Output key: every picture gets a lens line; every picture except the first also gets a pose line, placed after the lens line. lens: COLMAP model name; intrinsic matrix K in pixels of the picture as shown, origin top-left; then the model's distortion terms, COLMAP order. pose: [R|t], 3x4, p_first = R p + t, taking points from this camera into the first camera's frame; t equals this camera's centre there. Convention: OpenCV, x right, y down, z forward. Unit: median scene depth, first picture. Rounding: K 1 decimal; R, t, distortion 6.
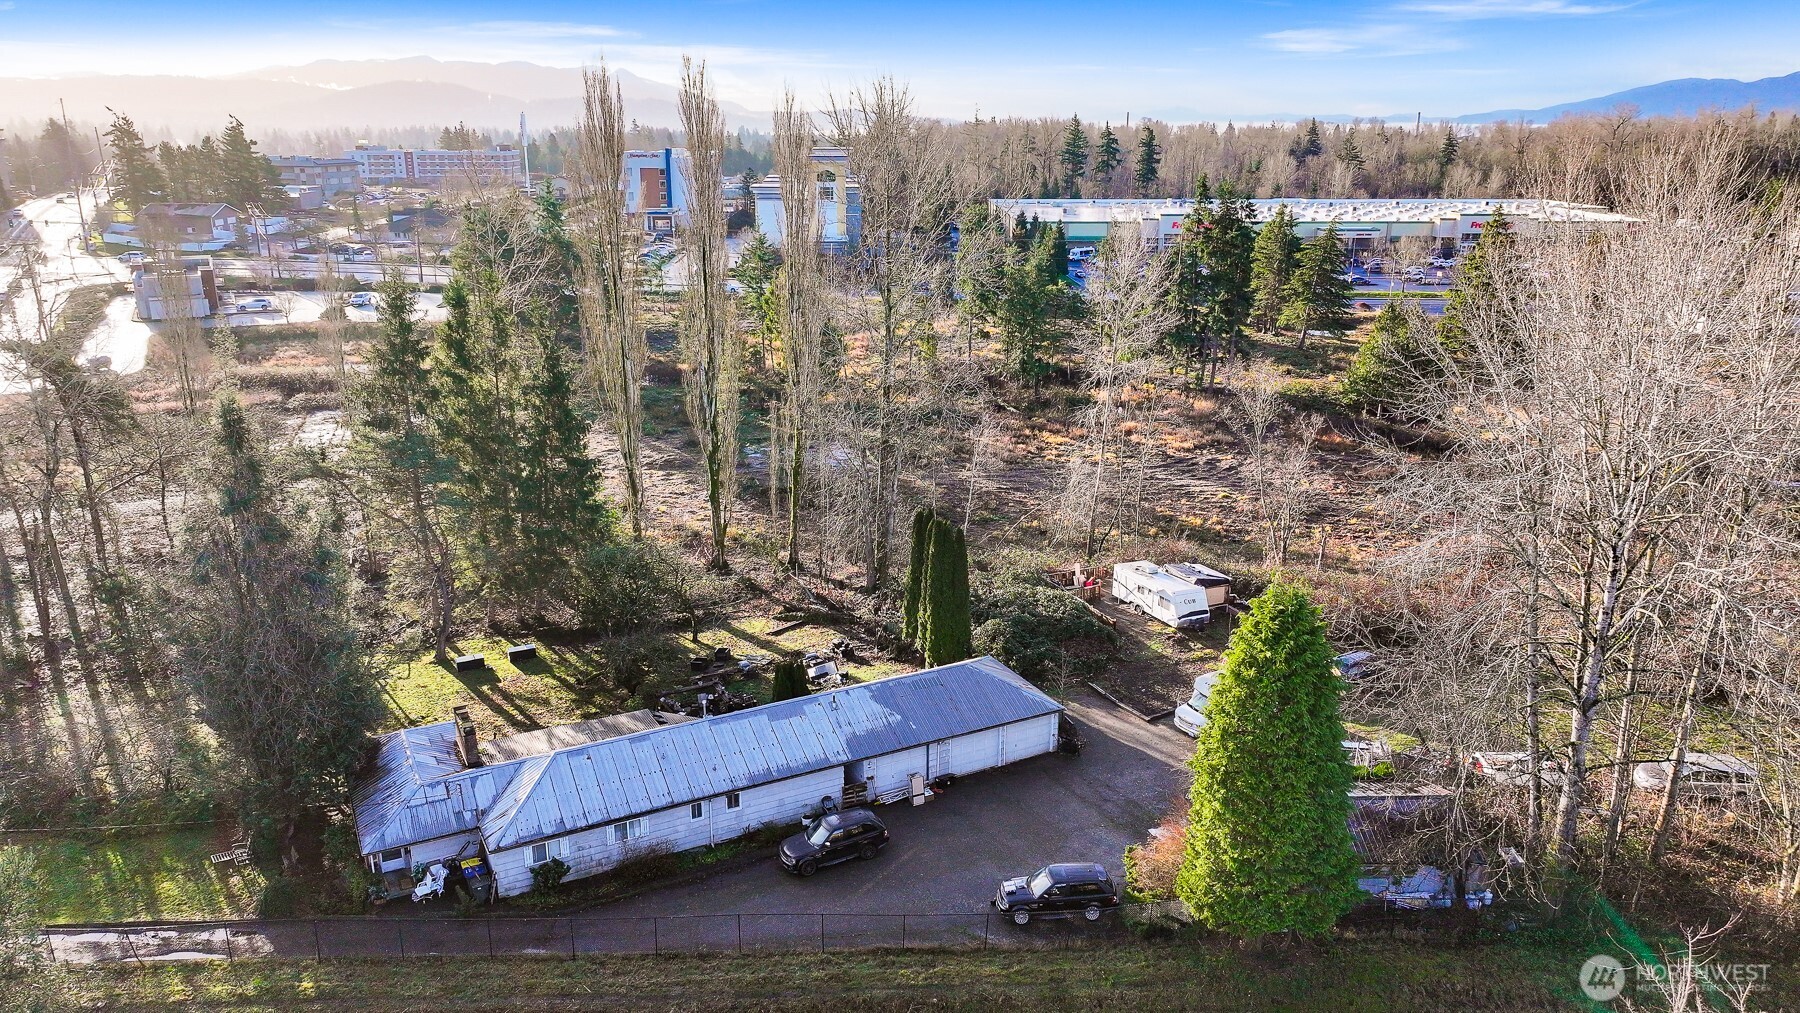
lens RADIAL K [[1271.9, 0, 905.4], [0, 1271.9, 496.9], [0, 0, 1]] dist [0.006978, 0.001196]
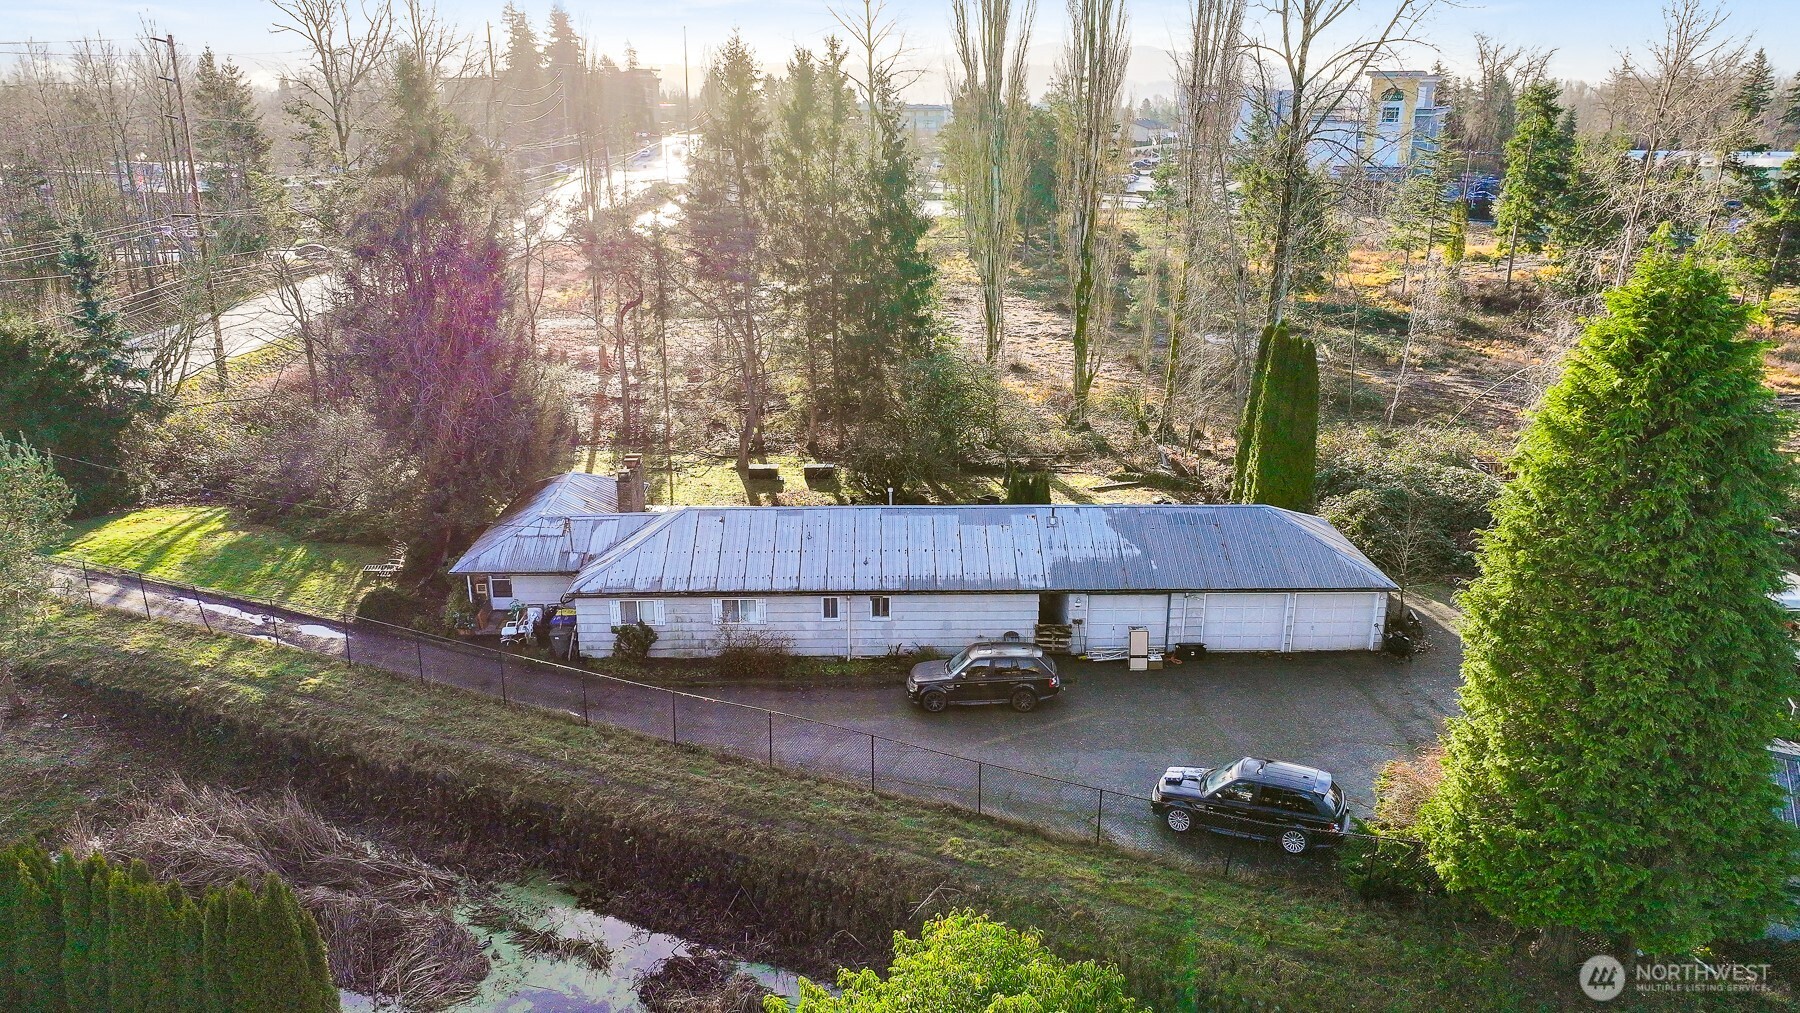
lens RADIAL K [[1271.9, 0, 905.4], [0, 1271.9, 496.9], [0, 0, 1]] dist [0.006978, 0.001196]
pose [[0.896615, 0.132378, -0.422562, 0.190243], [-0.128562, 0.990986, 0.037661, 0.141817], [0.423738, 0.020558, 0.905551, 0.311781]]
